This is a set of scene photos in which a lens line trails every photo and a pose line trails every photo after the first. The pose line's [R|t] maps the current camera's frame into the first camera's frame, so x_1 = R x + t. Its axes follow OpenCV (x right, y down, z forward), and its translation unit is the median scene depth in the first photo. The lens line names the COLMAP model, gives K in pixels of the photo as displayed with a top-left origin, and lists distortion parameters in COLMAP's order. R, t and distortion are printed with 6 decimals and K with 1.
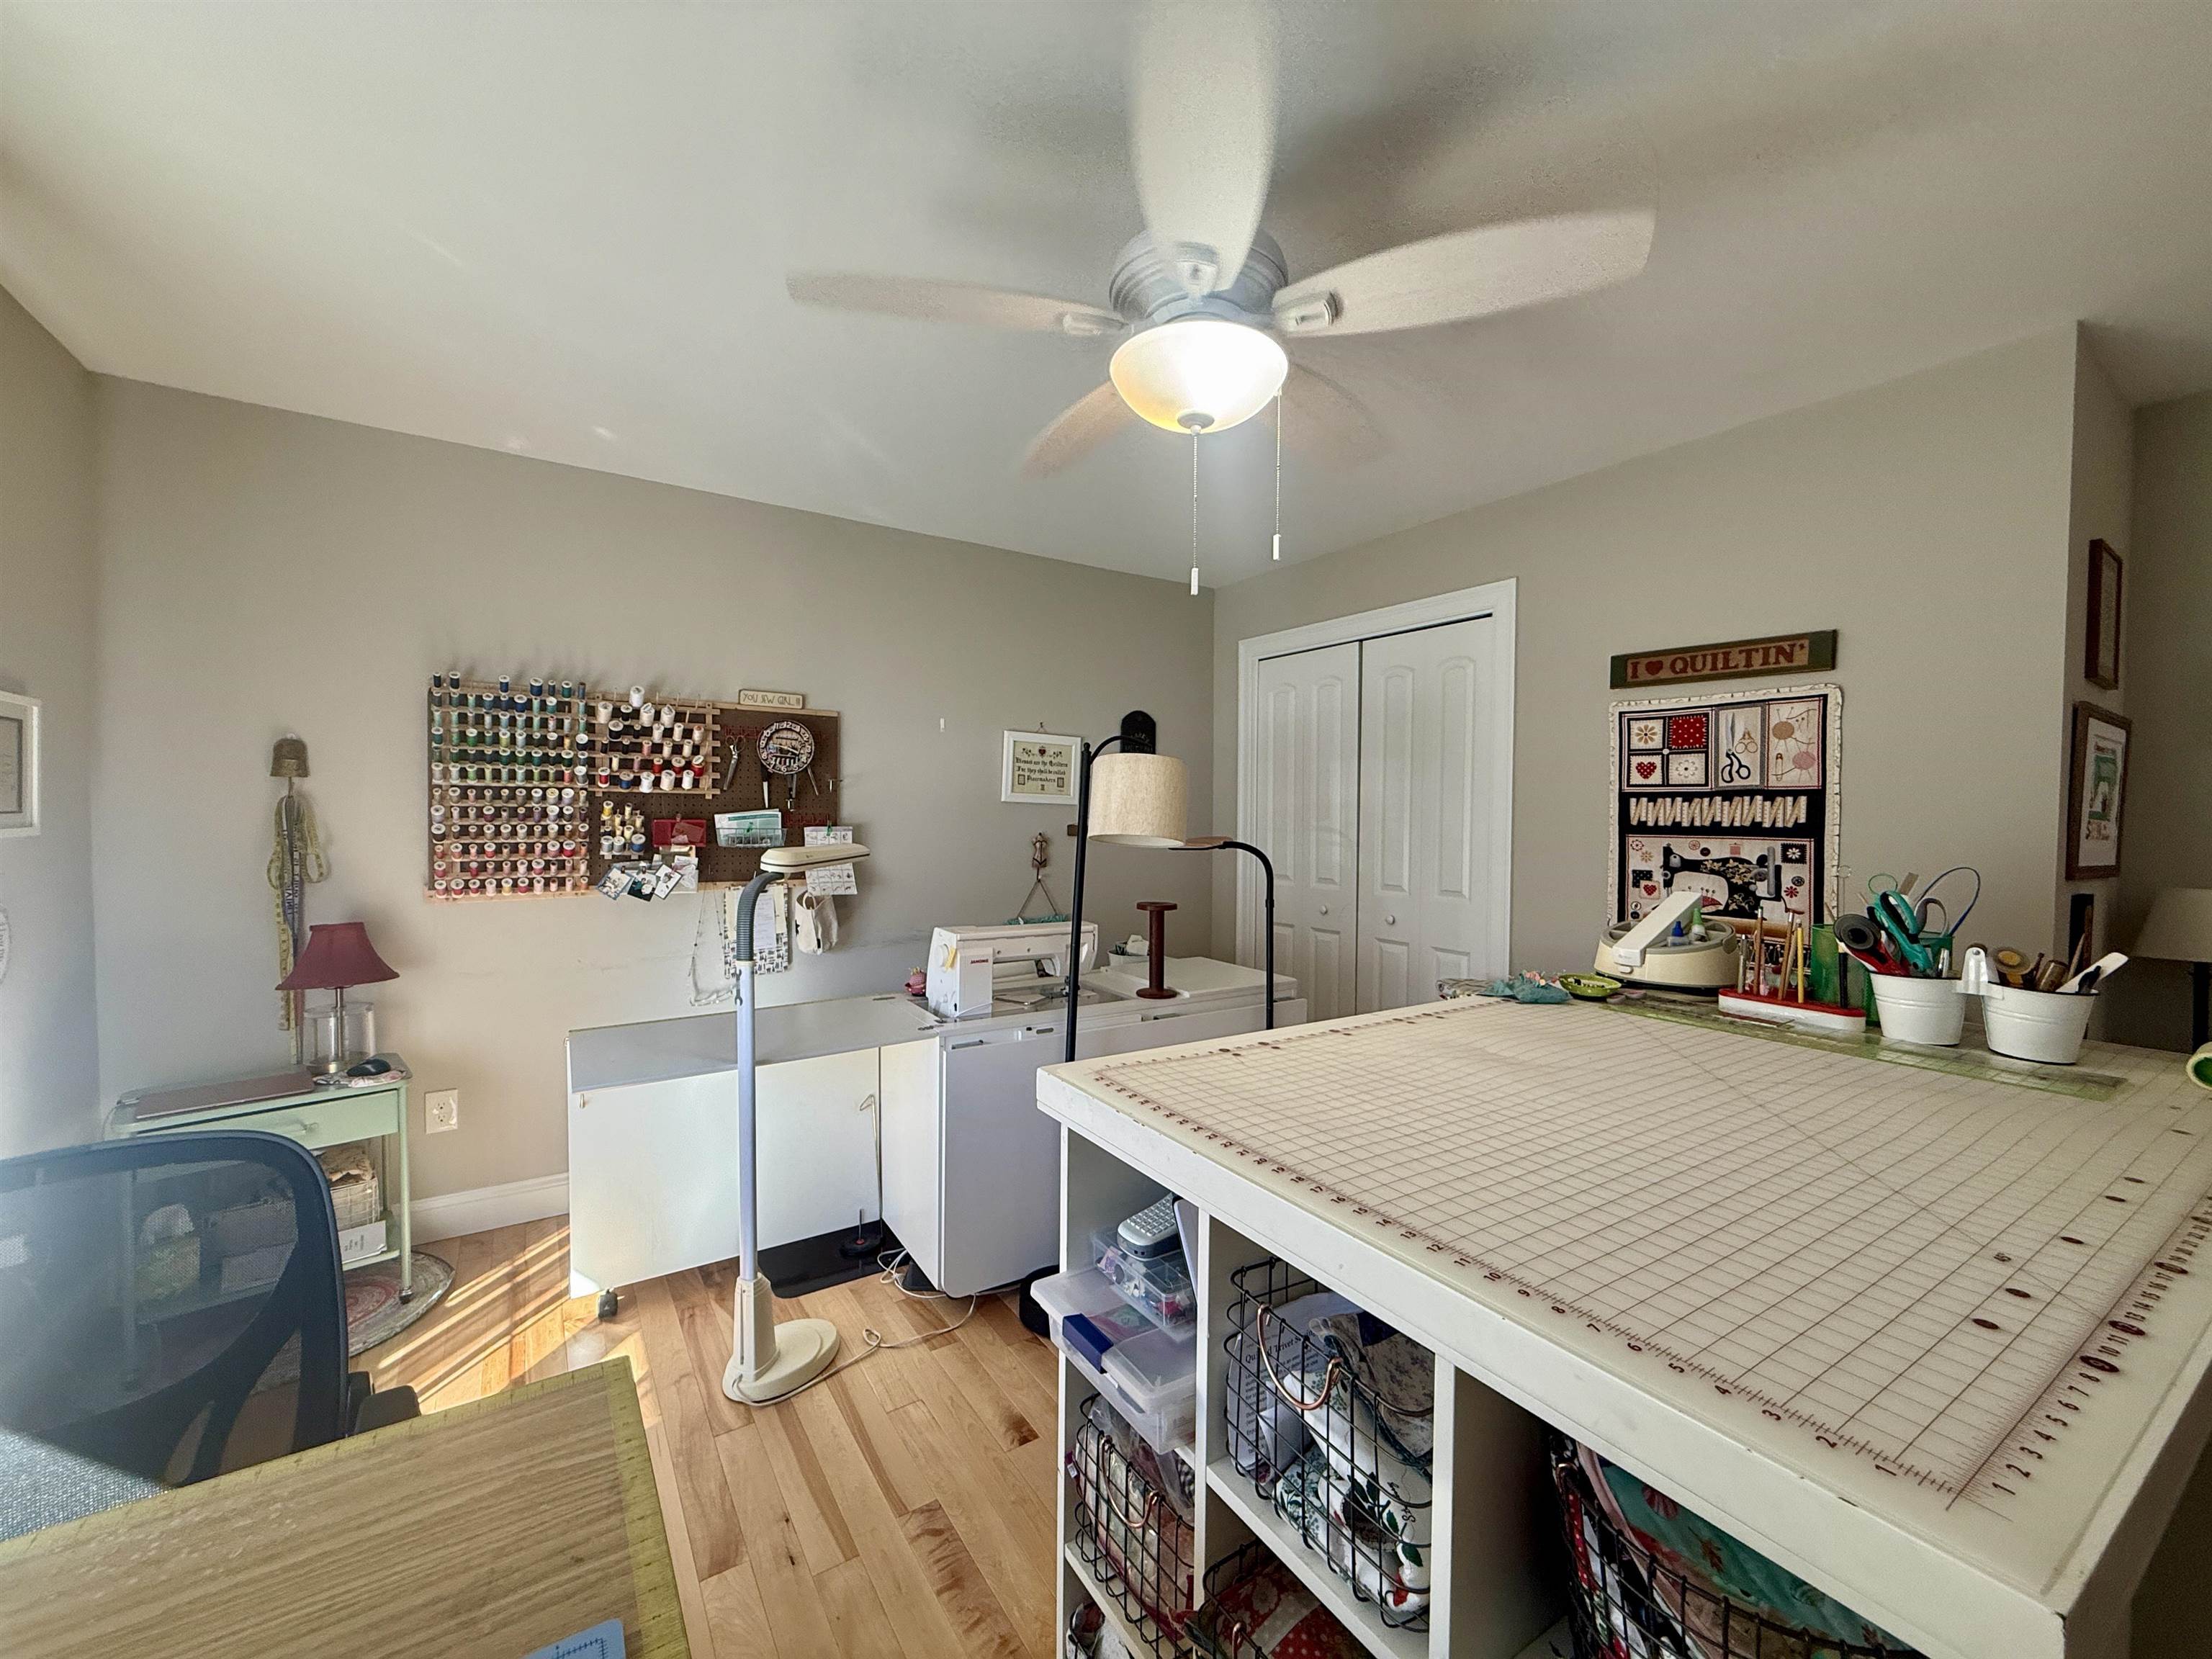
lens RADIAL K [[883.6, 0, 1105.3], [0, 883.6, 829.8], [0, 0, 1]] dist [0.002991, -0.000245]
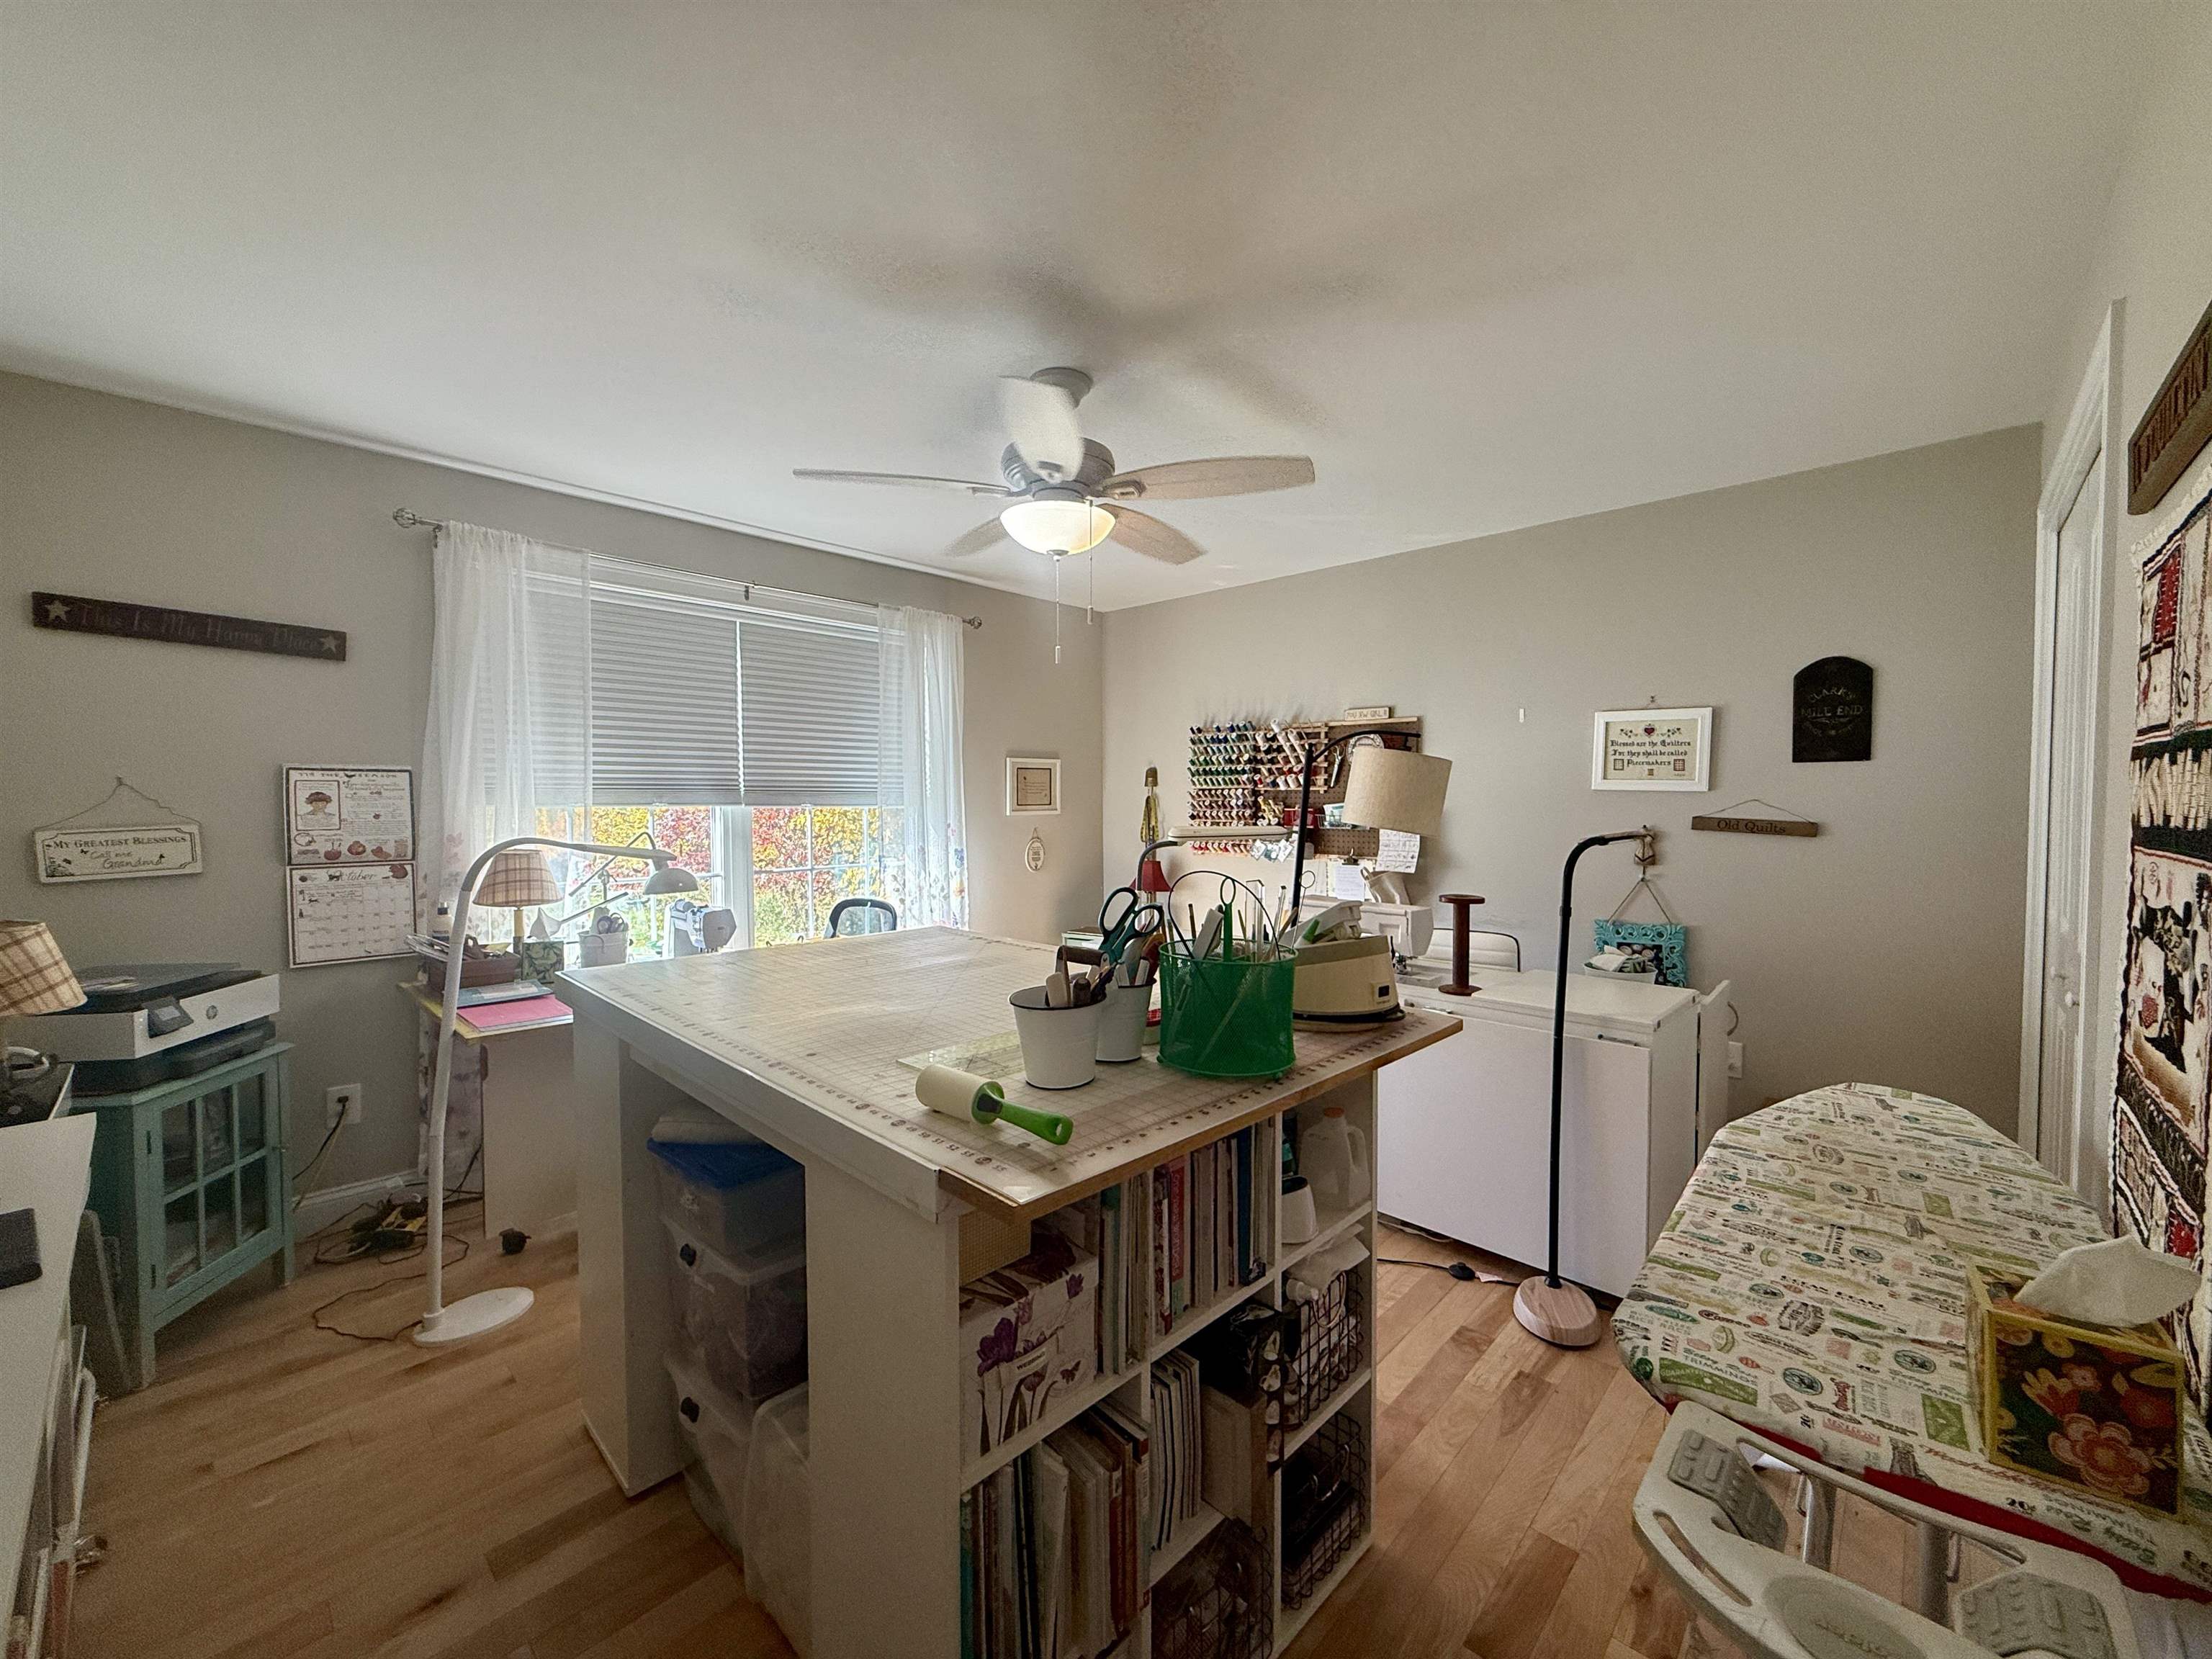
lens RADIAL K [[883.6, 0, 1093.3], [0, 883.6, 828.1], [0, 0, 1]] dist [0.002991, -0.000245]
pose [[0.221205, 0.022432, -0.974969, 0.859704], [-0.015496, 0.999690, 0.019485, -0.002555], [0.975104, 0.010798, 0.221484, 0.371645]]
